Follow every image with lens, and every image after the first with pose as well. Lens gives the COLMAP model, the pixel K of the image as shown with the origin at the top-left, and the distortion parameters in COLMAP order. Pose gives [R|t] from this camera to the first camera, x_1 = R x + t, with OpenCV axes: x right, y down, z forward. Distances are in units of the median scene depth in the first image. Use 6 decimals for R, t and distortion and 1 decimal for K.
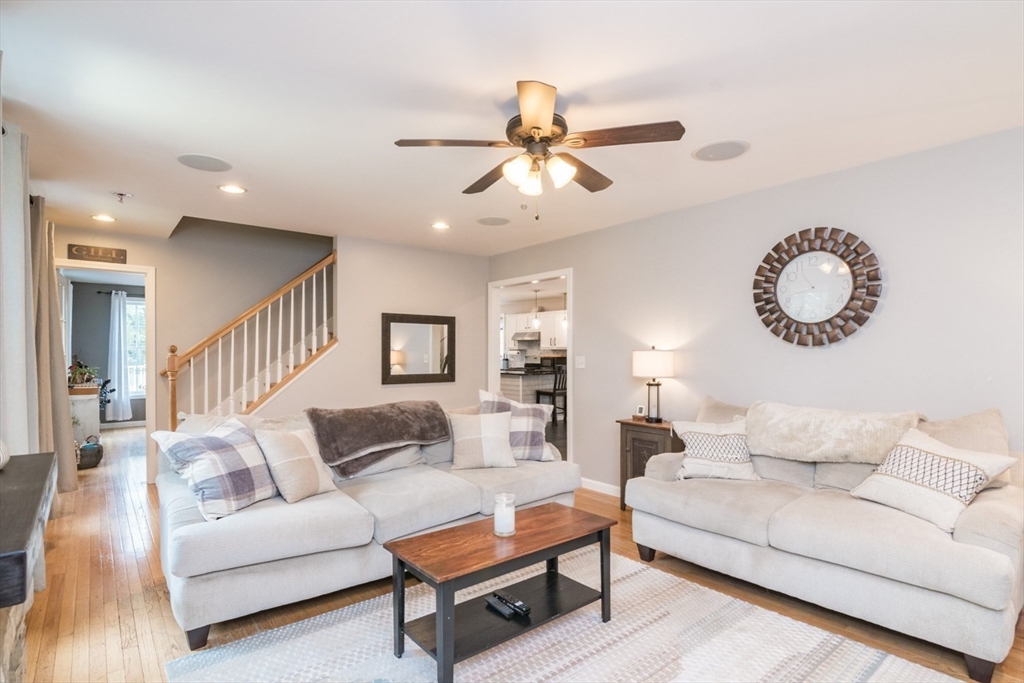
lens RADIAL K [[498.9, 0, 503.0], [0, 498.9, 350.5], [0, 0, 1]] dist [-0.025077, 0.001496]
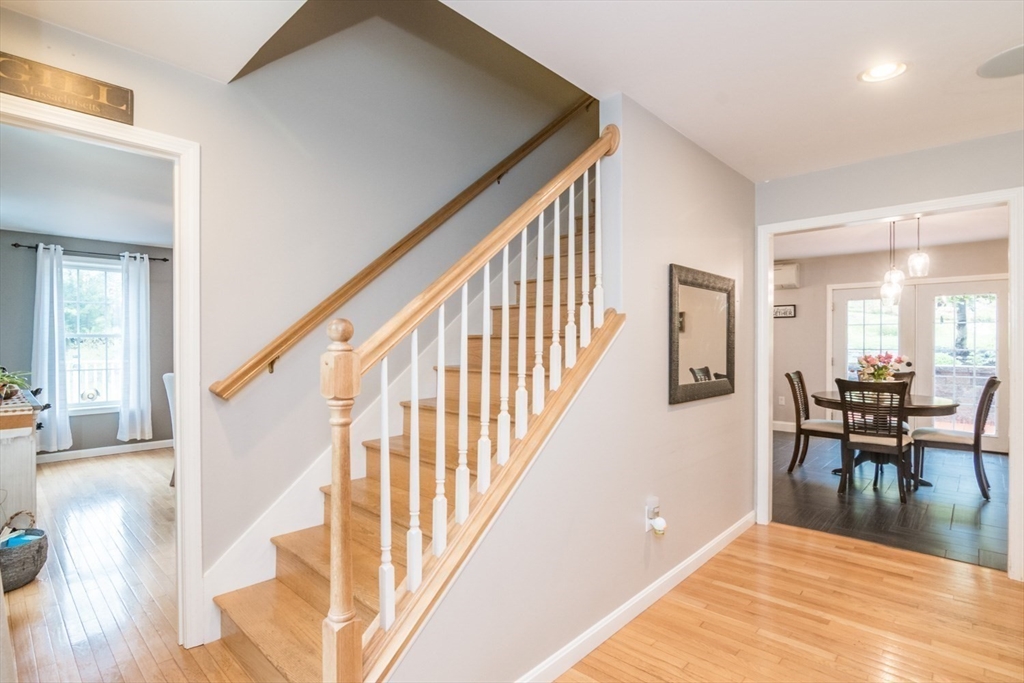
lens RADIAL K [[498.9, 0, 508.8], [0, 498.9, 341.7], [0, 0, 1]] dist [-0.025077, 0.001496]
pose [[0.991804, 0.002403, 0.127742, -0.398878], [-0.002296, 0.999997, -0.000988, 0.003429], [-0.127744, 0.000686, 0.991807, 0.436182]]
